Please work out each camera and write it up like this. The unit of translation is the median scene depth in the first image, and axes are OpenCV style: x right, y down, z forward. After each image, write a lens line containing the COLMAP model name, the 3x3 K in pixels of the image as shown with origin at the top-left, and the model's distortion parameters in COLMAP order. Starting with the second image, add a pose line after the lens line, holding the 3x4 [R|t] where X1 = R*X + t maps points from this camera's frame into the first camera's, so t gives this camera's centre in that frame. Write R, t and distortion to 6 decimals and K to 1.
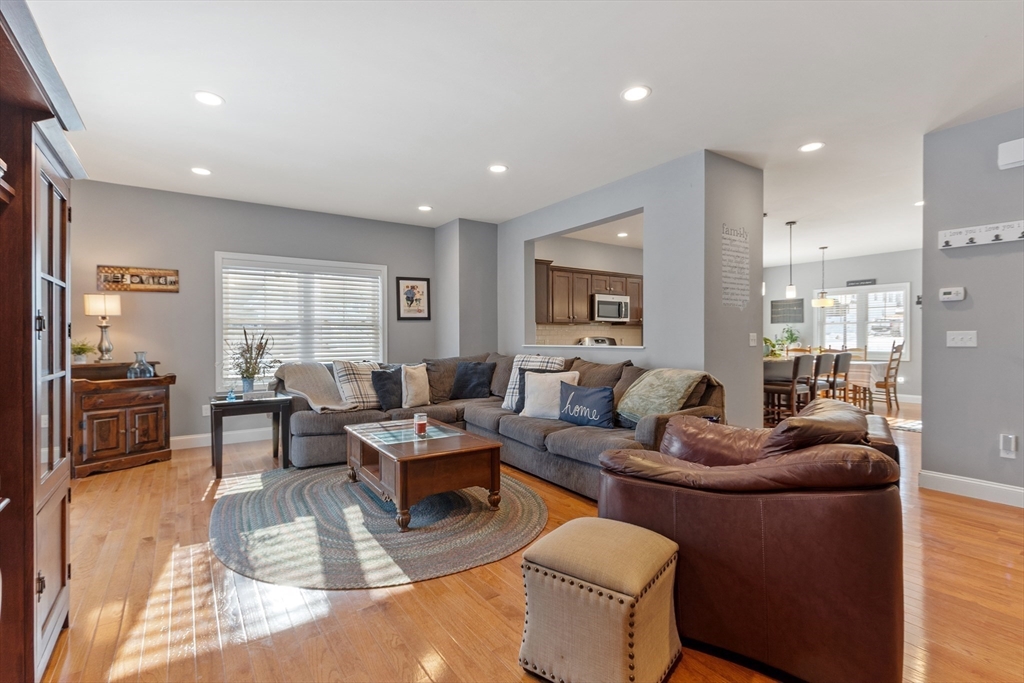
lens RADIAL K [[454.8, 0, 511.1], [0, 454.8, 339.6], [0, 0, 1]] dist [-0.001141, -0.000128]
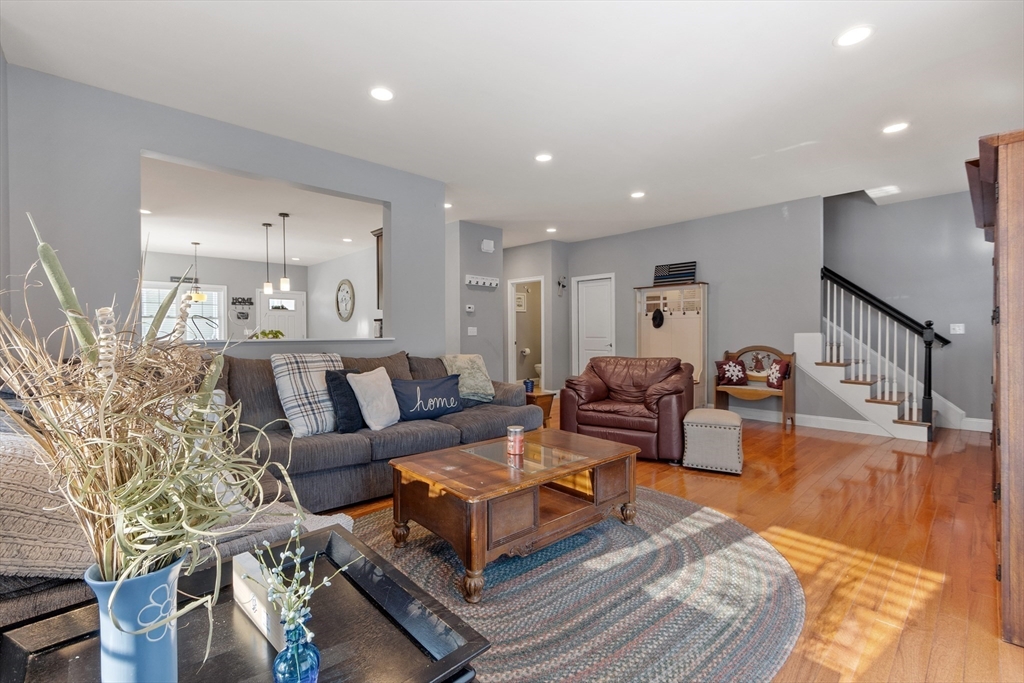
lens RADIAL K [[443.4, 0, 487.2], [0, 443.4, 340.0], [0, 0, 1]] dist [-0.008540, -0.000250]
pose [[-0.097887, -0.012537, 0.995119, -0.536947], [0.002309, 0.999915, 0.012824, 0.005933], [-0.995195, 0.003553, -0.097850, 0.651922]]
